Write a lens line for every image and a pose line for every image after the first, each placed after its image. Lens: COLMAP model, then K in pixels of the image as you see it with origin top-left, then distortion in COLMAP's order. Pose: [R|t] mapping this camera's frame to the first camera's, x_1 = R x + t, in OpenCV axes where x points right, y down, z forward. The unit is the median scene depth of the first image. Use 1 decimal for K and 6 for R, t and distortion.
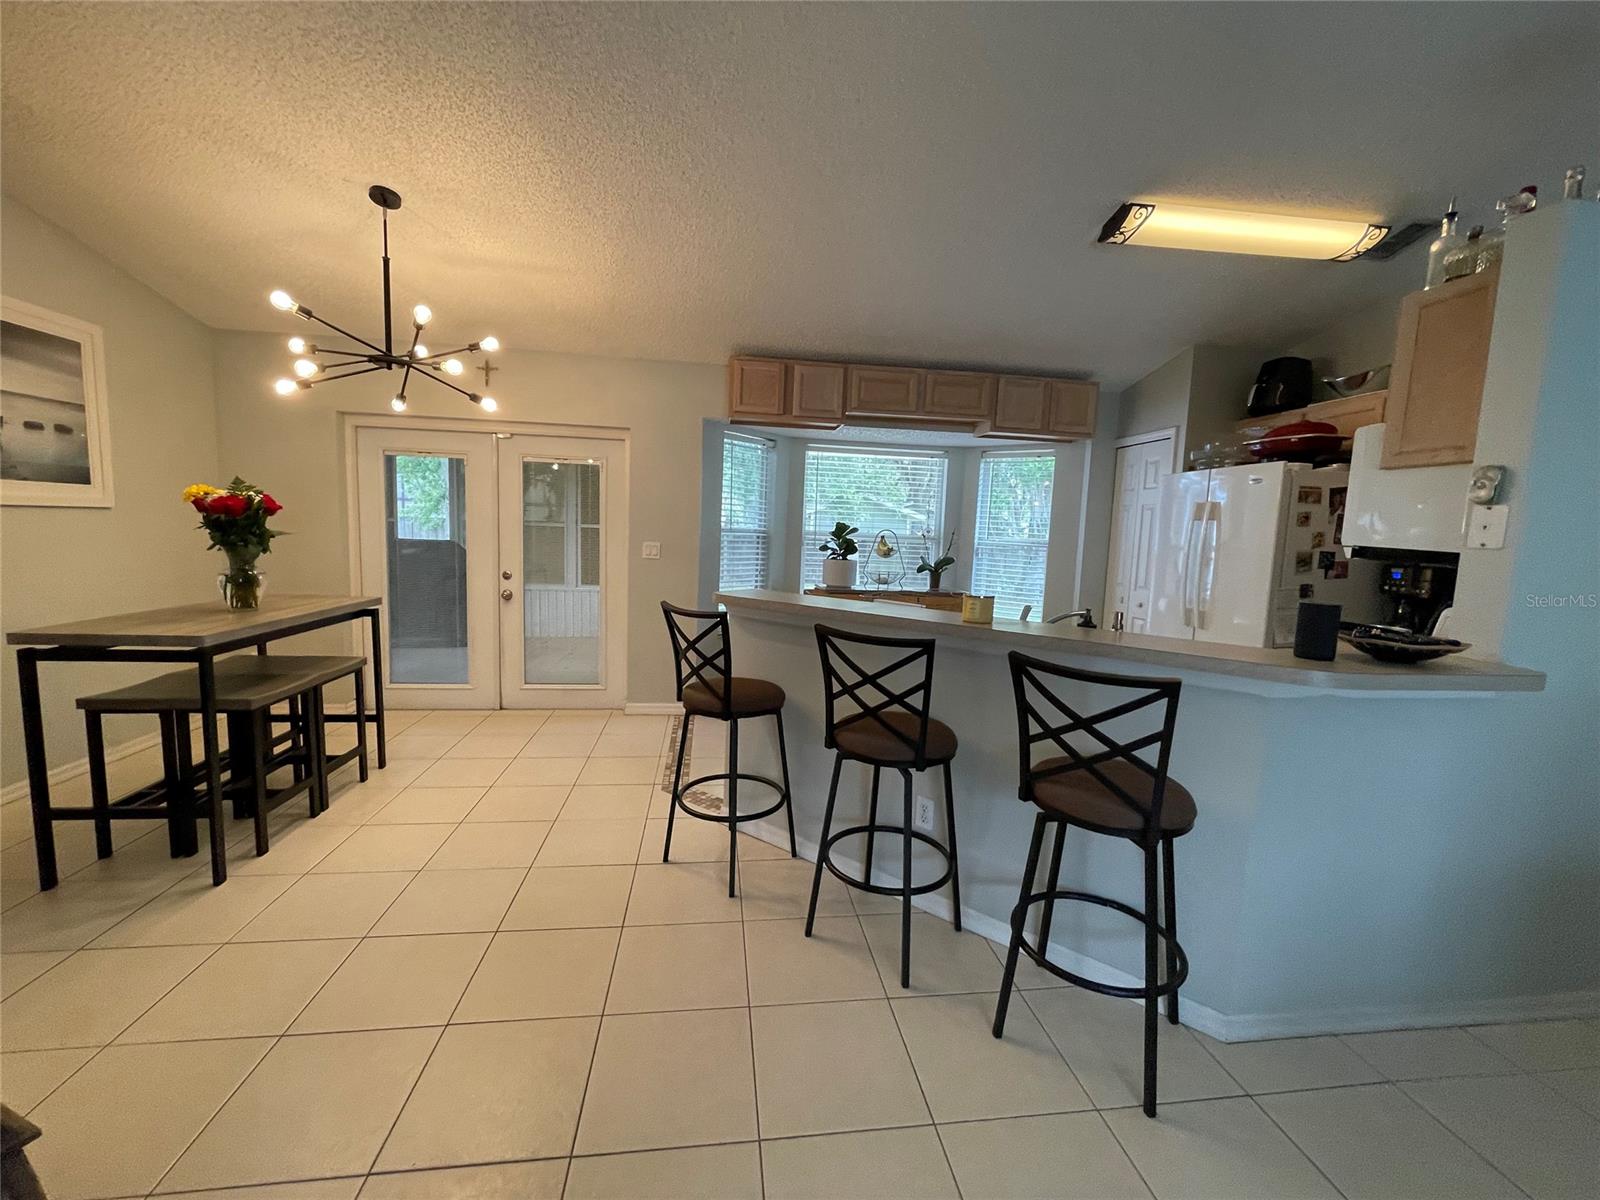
lens RADIAL K [[646.2, 0, 795.8], [0, 646.2, 597.6], [0, 0, 1]] dist [-0.002098, -0.000136]
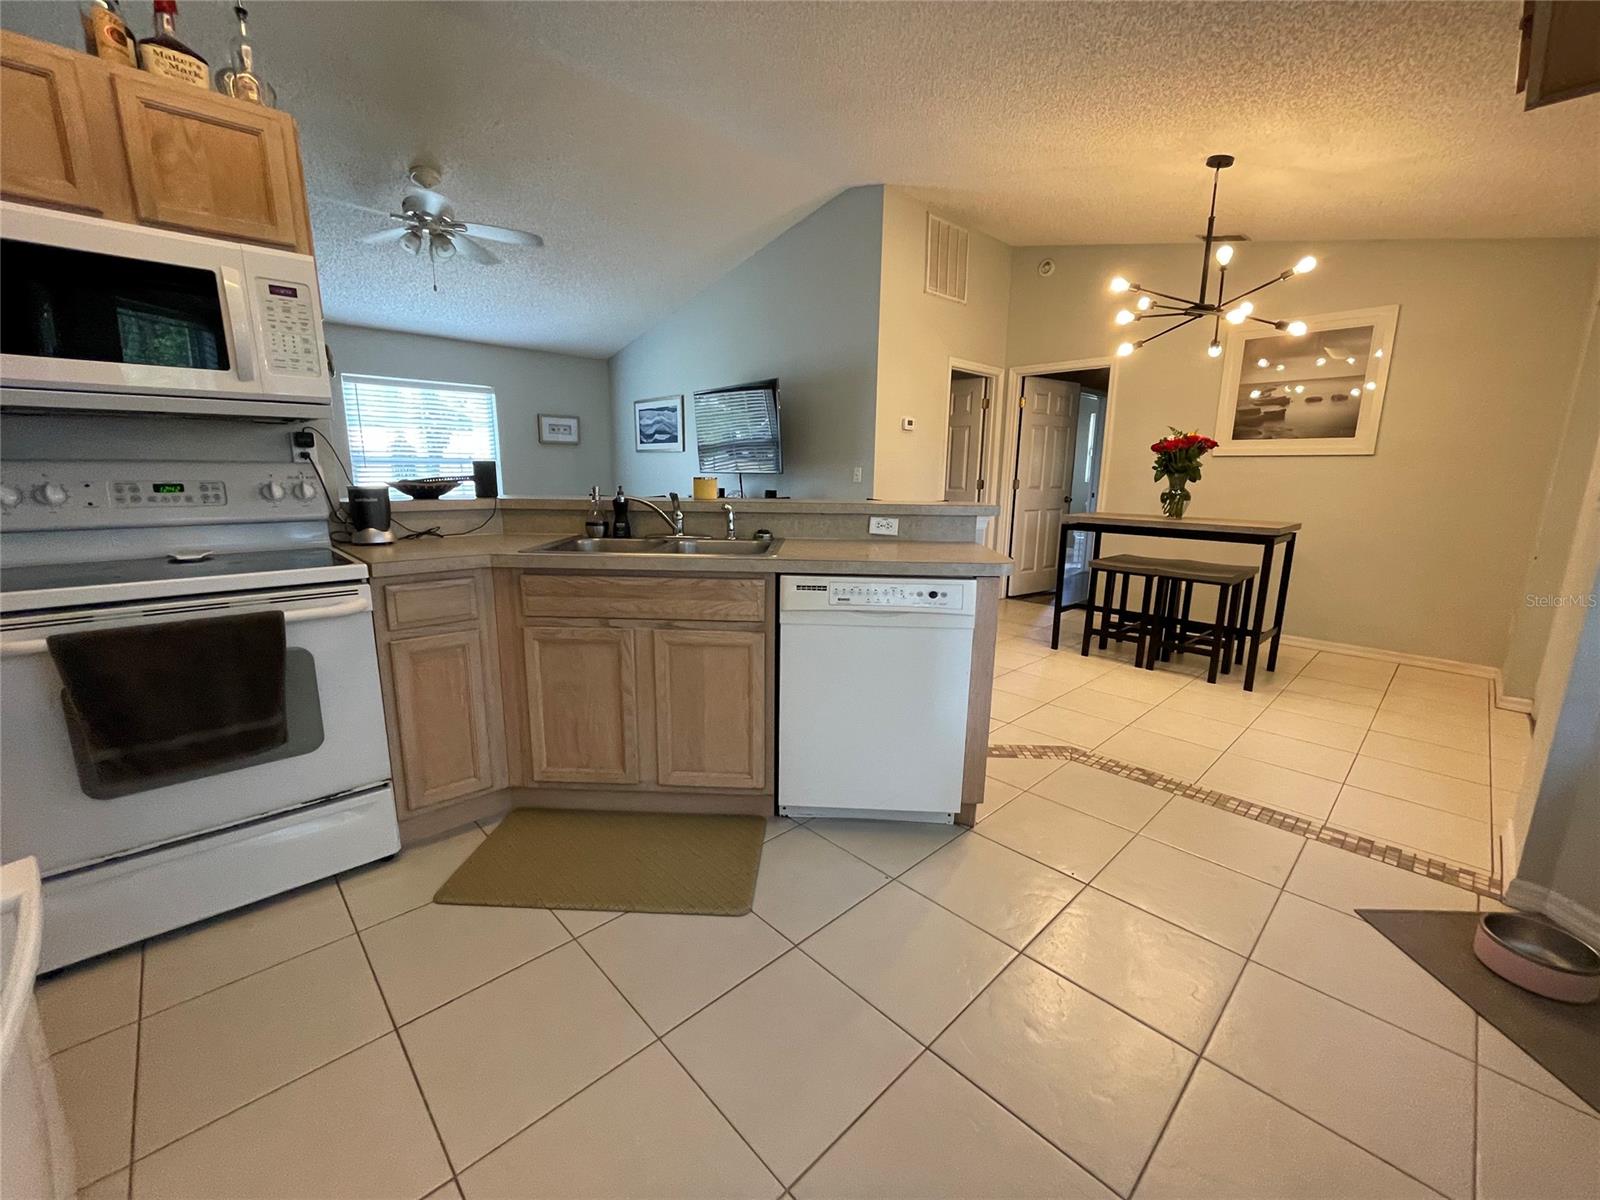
lens RADIAL K [[646.2, 0, 795.8], [0, 646.2, 595.4], [0, 0, 1]] dist [-0.002098, -0.000136]
pose [[-0.805147, 0.069235, -0.589020, 0.617625], [-0.103625, 0.961463, 0.254659, -0.085434], [0.583952, 0.266075, -0.766945, 1.464766]]
